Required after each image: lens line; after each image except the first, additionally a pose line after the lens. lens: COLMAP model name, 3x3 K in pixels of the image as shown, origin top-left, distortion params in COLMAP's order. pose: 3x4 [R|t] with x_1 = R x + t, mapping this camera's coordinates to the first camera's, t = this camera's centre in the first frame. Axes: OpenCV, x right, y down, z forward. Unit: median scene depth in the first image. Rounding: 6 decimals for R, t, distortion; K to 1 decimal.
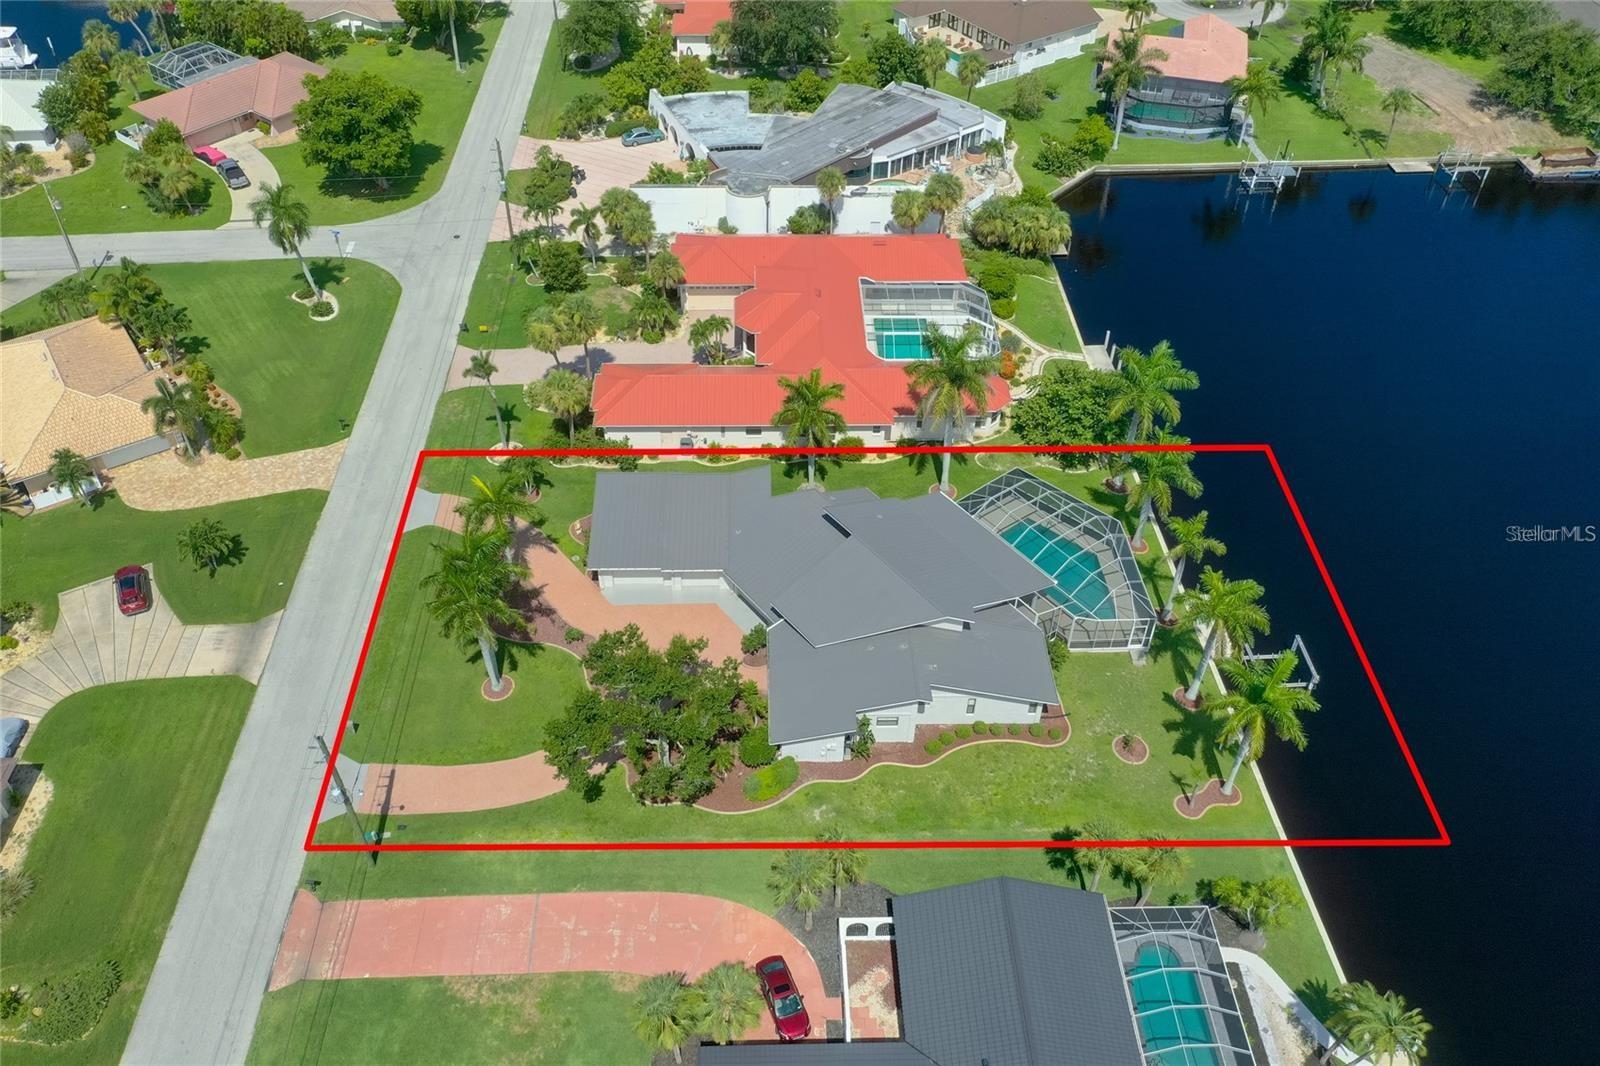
lens RADIAL K [[1272.2, 0, 800.0], [0, 1272.2, 533.0], [0, 0, 1]] dist [0.001542, 0.041516]
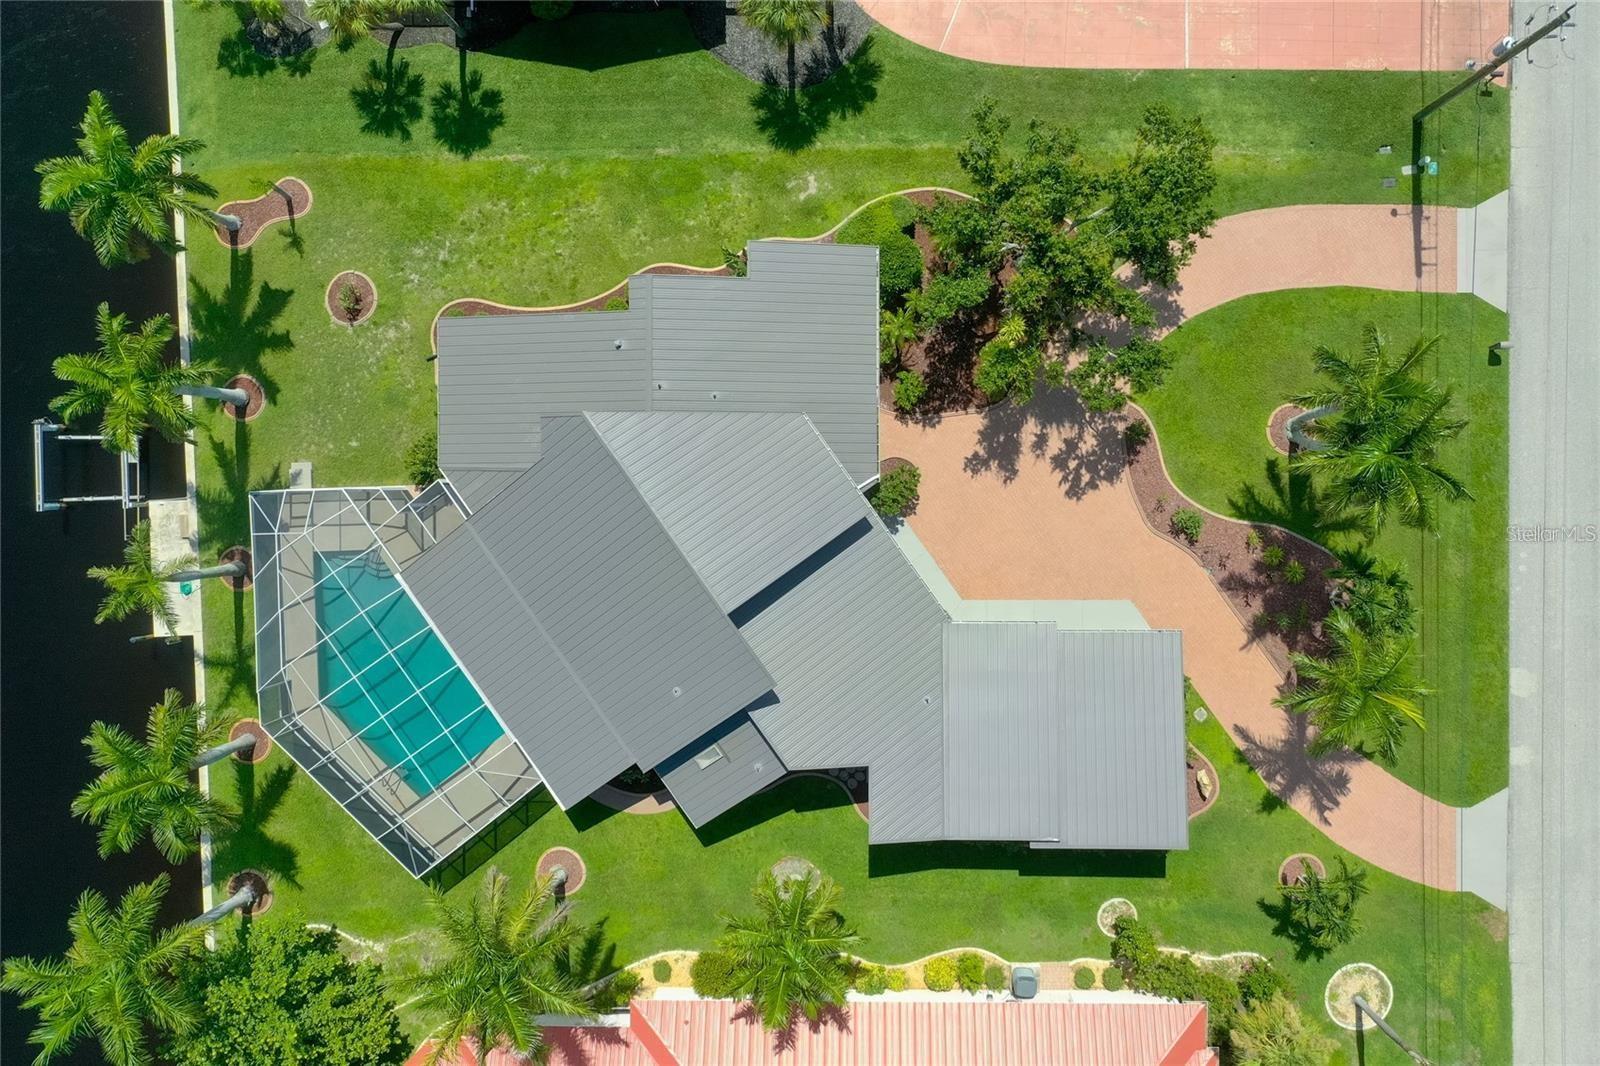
lens RADIAL K [[1272.2, 0, 800.0], [0, 1272.2, 533.0], [0, 0, 1]] dist [0.001542, 0.041516]
pose [[-0.999566, -0.028866, 0.005834, 0.009487], [0.023907, -0.679668, 0.733130, -0.413037], [-0.017198, 0.732951, 0.680064, 0.616910]]
